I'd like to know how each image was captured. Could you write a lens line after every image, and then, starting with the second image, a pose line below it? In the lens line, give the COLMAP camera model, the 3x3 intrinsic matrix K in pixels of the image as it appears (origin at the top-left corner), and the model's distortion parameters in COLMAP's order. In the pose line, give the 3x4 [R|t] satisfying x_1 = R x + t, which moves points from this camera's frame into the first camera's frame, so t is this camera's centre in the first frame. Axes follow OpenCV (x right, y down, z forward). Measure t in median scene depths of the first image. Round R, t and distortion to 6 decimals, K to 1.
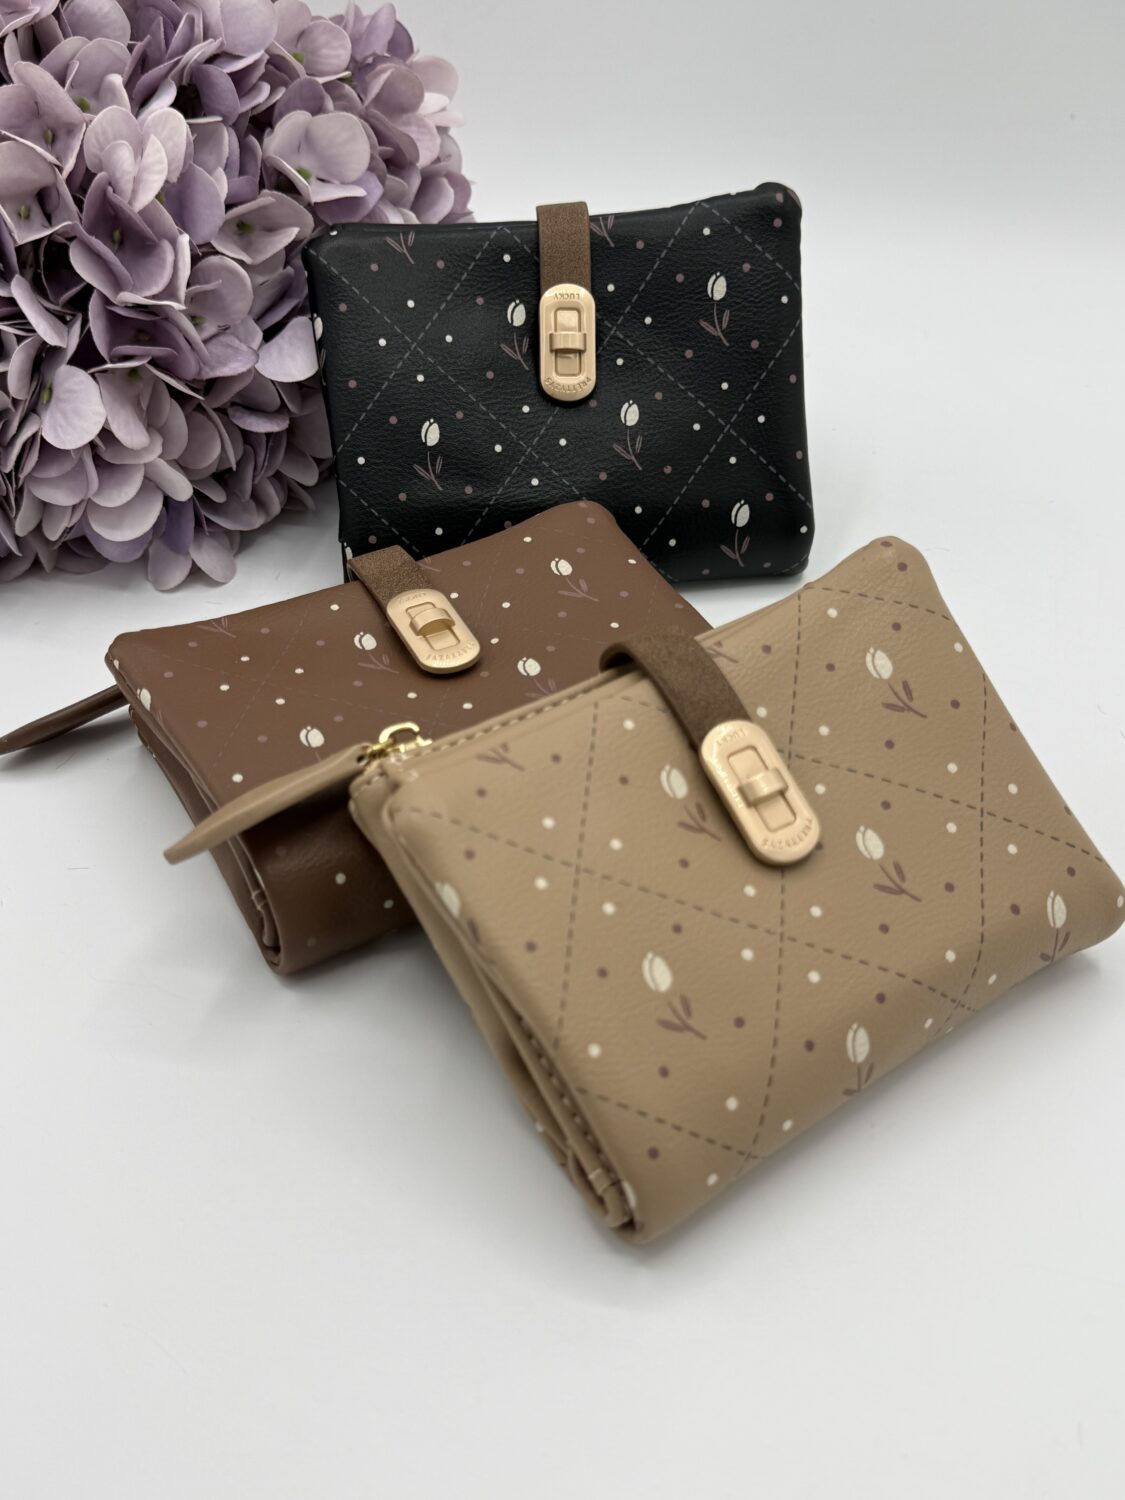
lens RADIAL K [[1574.0, 0, 562.5], [0, 1574.0, 750.0], [0, 0, 1]] dist [-0.001259, 0.002367]
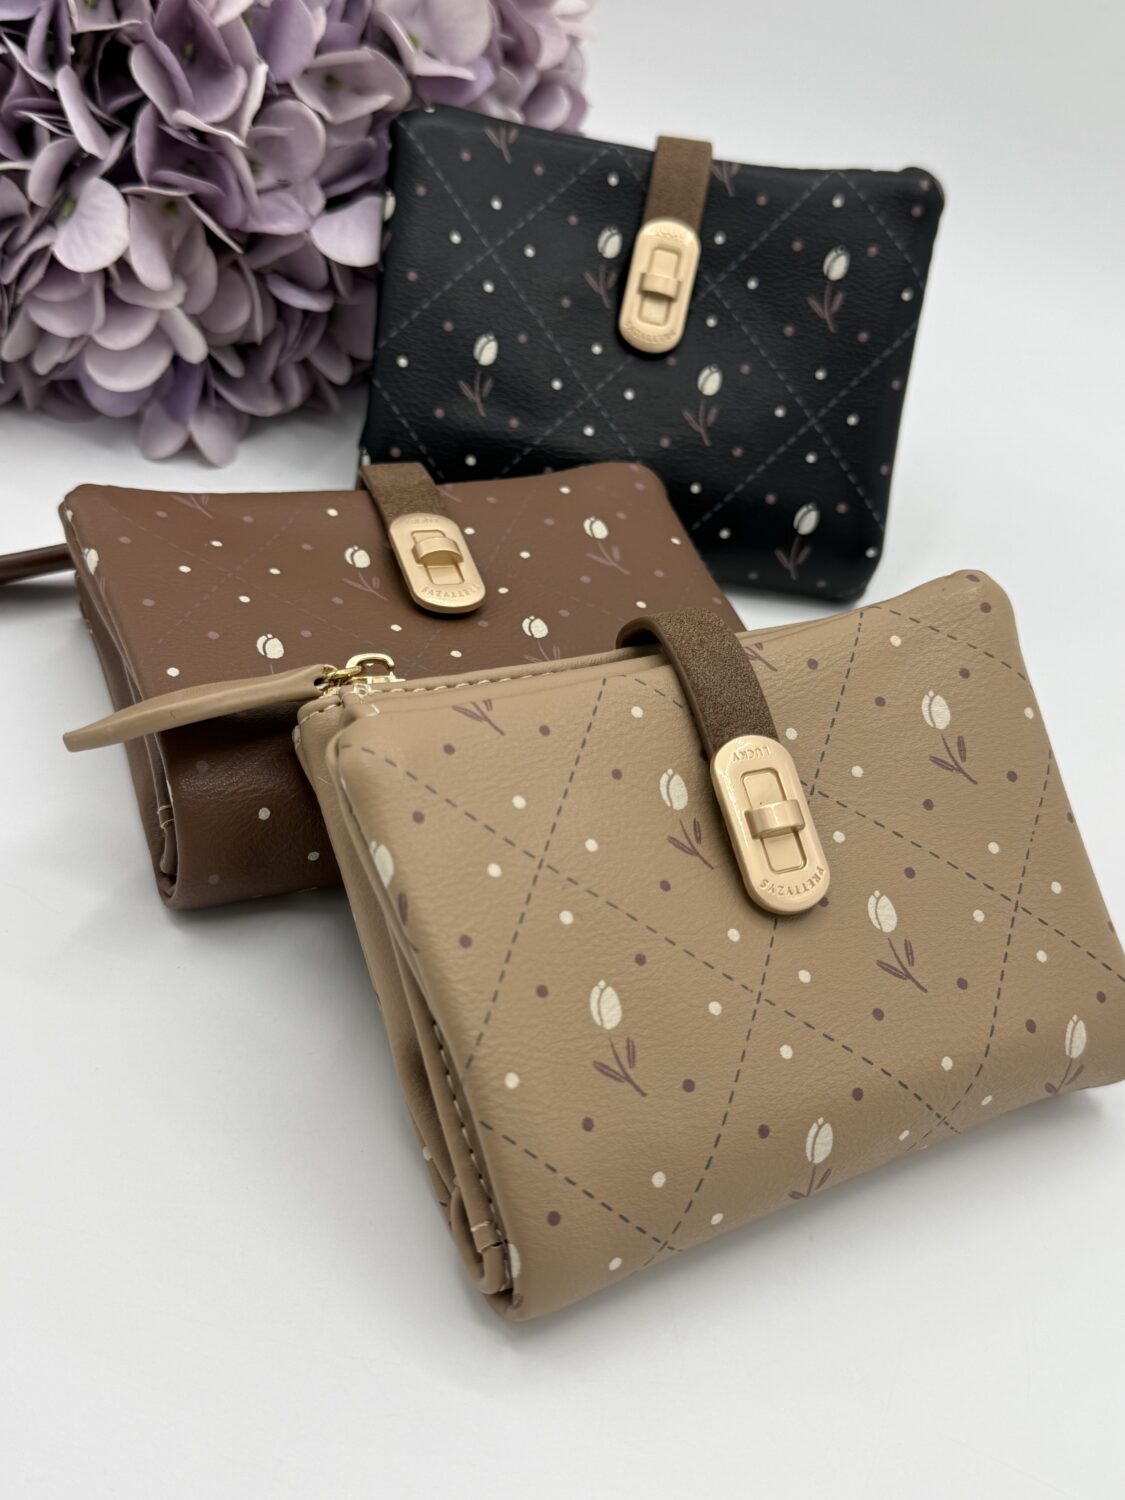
lens RADIAL K [[1568.7, 0, 562.5], [0, 1568.7, 750.0], [0, 0, 1]] dist [0.004550, -0.128789]
pose [[0.974378, 0.224534, 0.013131, -0.003095], [-0.224360, 0.974413, -0.013499, 0.022627], [-0.015826, 0.010208, 0.999823, 0.146858]]
